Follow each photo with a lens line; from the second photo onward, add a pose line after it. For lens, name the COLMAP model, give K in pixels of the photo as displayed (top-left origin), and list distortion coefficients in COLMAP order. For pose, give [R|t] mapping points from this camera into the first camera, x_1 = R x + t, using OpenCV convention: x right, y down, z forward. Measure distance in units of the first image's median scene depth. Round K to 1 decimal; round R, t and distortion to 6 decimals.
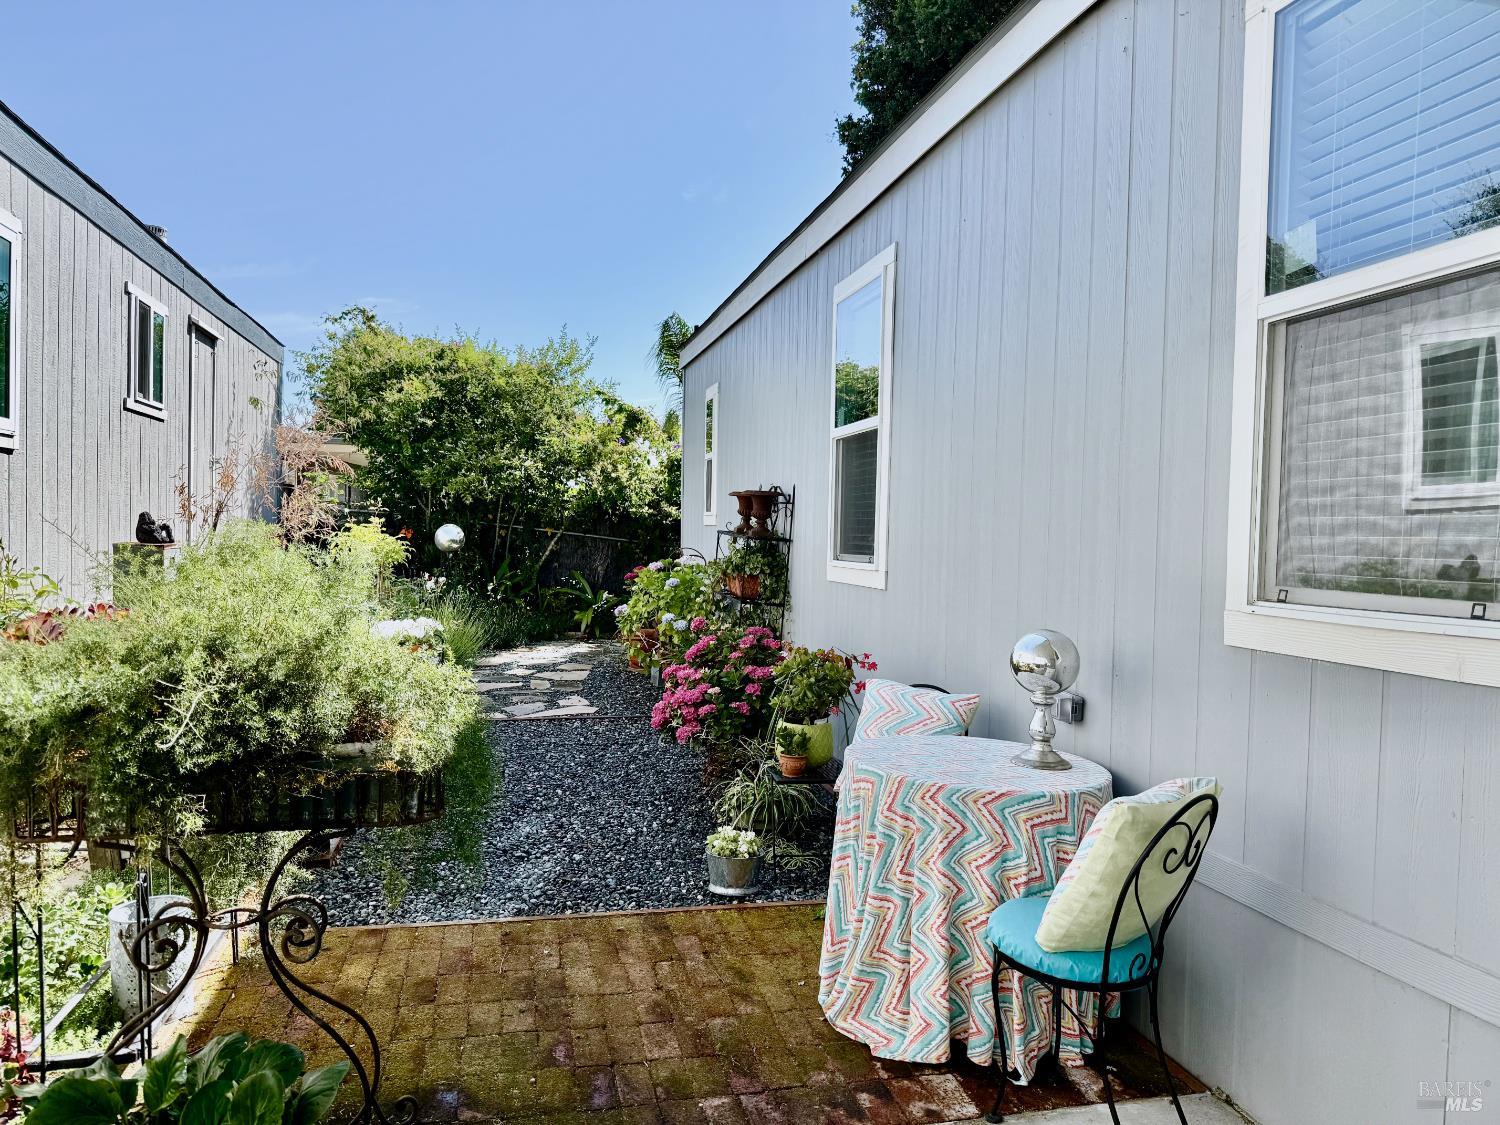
lens RADIAL K [[1062.2, 0, 750.0], [0, 1062.2, 562.5], [0, 0, 1]] dist [0.191801, -0.320500]
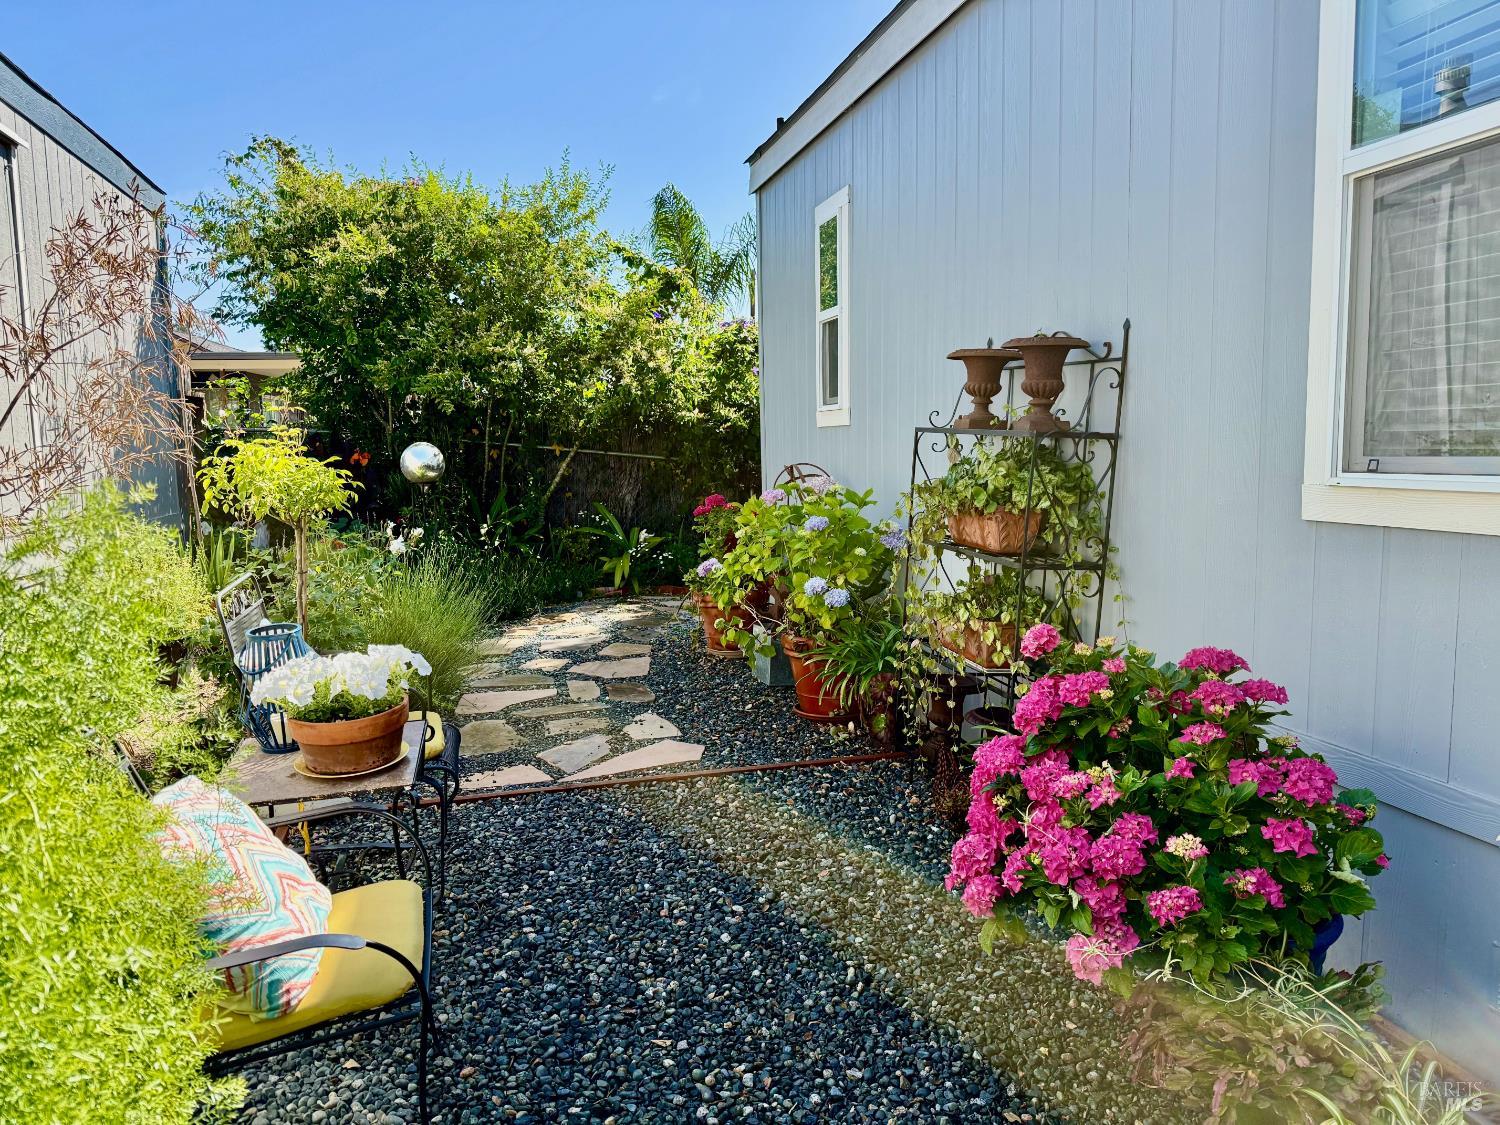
lens RADIAL K [[1062.2, 0, 750.0], [0, 1062.2, 562.5], [0, 0, 1]] dist [0.191801, -0.320500]
pose [[0.998900, -0.042102, 0.020655, -0.083389], [0.040352, 0.996069, 0.078859, -0.005158], [-0.023894, -0.077939, 0.996672, 0.289739]]
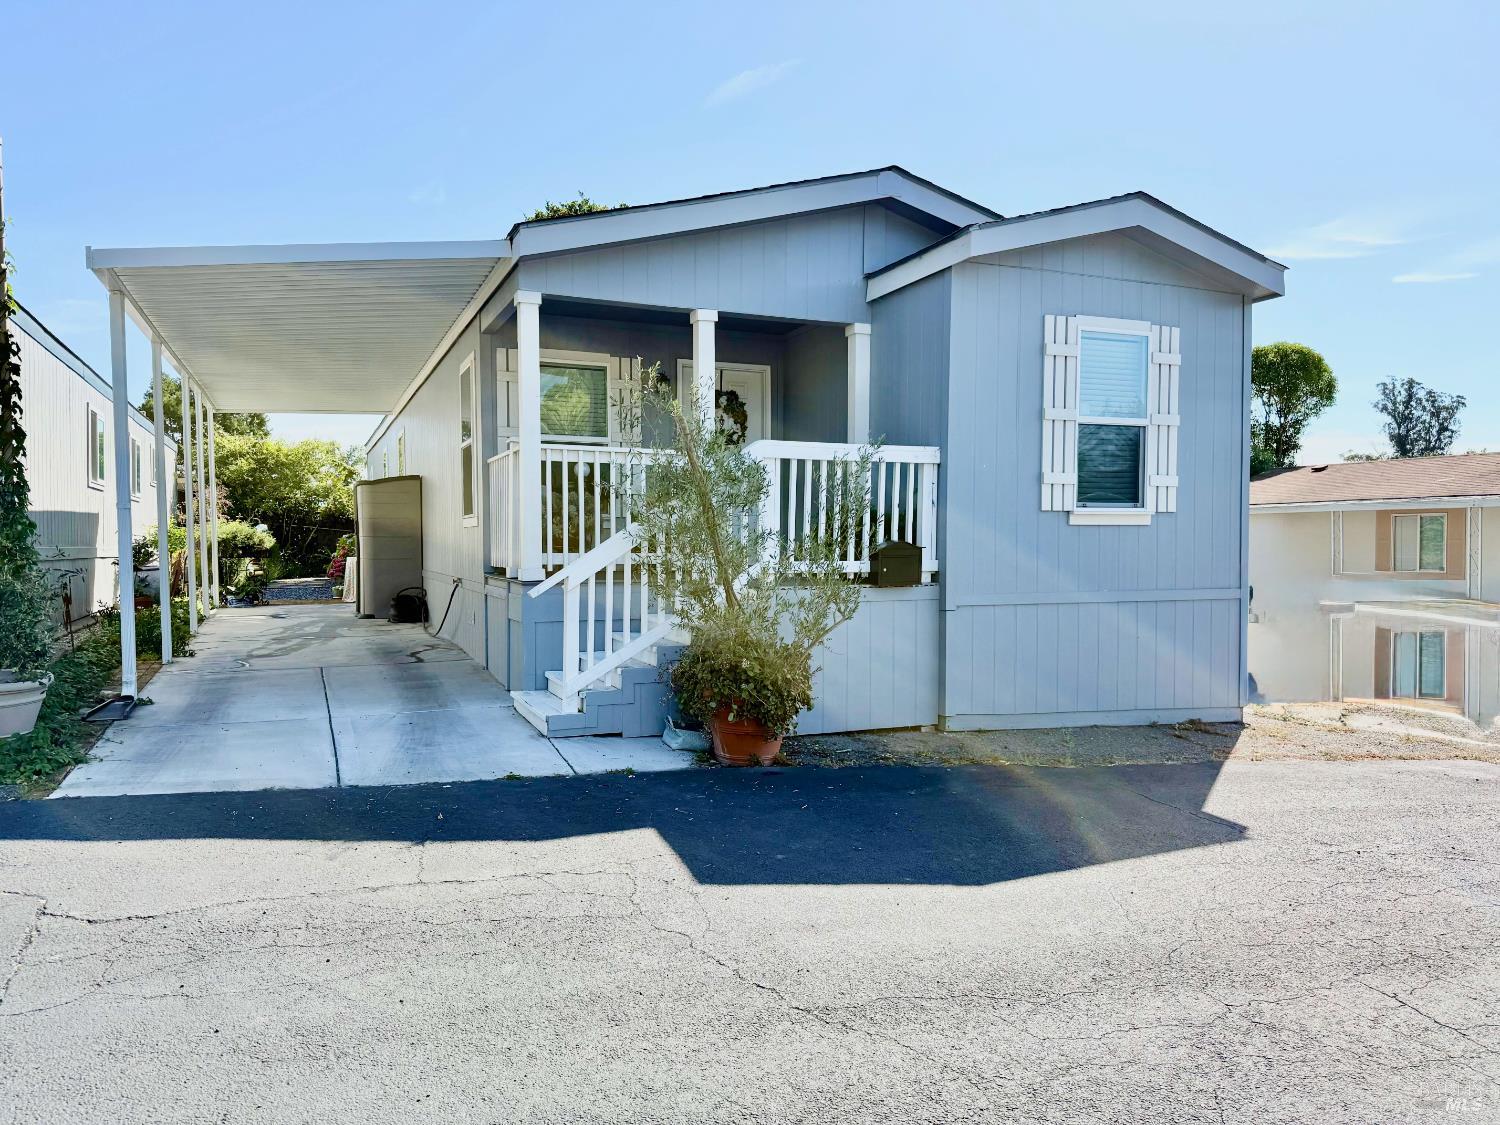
lens RADIAL K [[1062.2, 0, 750.0], [0, 1062.2, 562.5], [0, 0, 1]] dist [0.191801, -0.320500]
pose [[0.986094, -0.025191, 0.164269, 0.342221], [0.026106, 0.999653, -0.003415, 0.077365], [-0.164126, 0.007656, 0.986410, -1.370796]]
